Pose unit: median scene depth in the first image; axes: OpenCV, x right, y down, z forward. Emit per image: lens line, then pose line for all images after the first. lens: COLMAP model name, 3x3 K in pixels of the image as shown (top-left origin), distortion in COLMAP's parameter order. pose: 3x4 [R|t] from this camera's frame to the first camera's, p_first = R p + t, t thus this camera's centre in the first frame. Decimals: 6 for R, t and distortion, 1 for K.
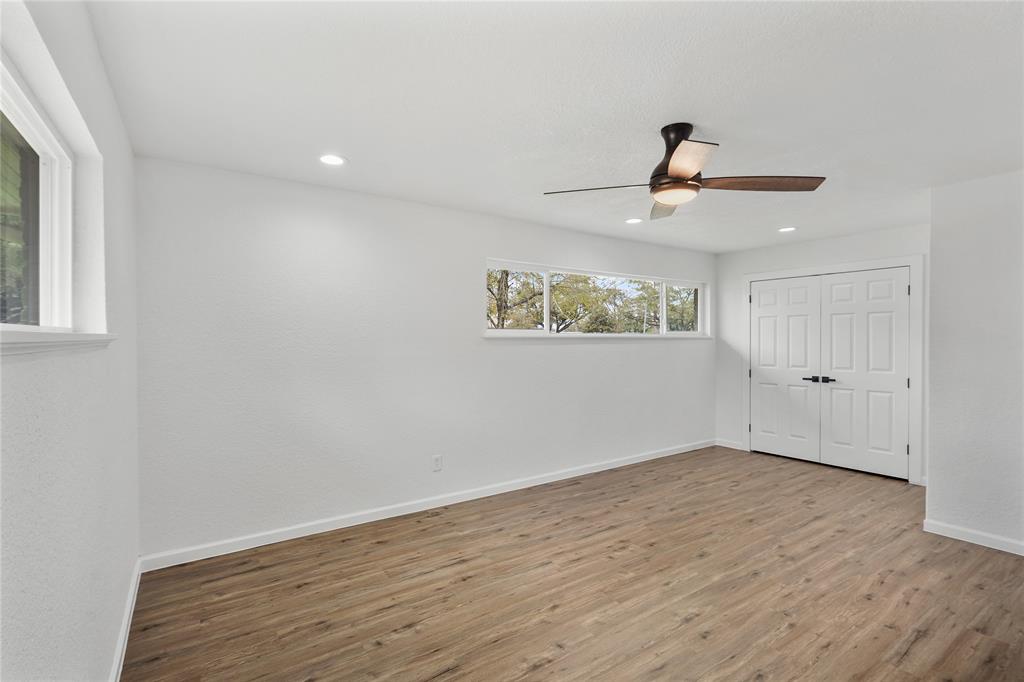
lens RADIAL K [[468.8, 0, 512.0], [0, 468.8, 341.0], [0, 0, 1]] dist [-0.002661, -0.000163]
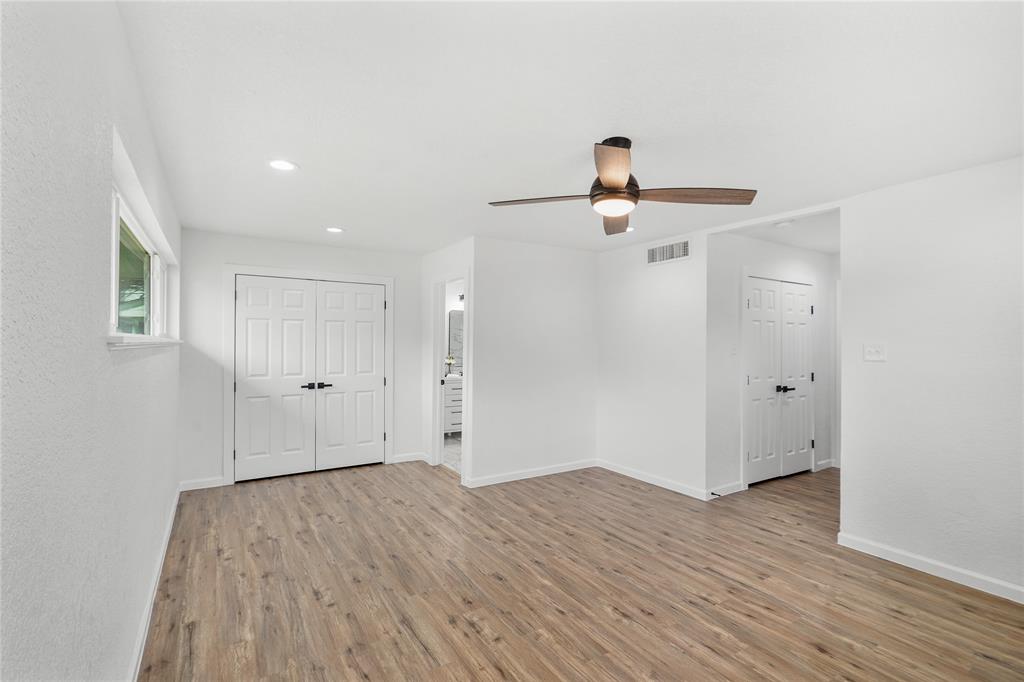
lens RADIAL K [[468.8, 0, 512.0], [0, 468.8, 341.0], [0, 0, 1]] dist [-0.002661, -0.000163]
pose [[0.051202, 0.009362, 0.998644, -0.409918], [-0.001730, 0.999955, -0.009285, -0.005491], [-0.998687, -0.001252, 0.051216, 0.713833]]
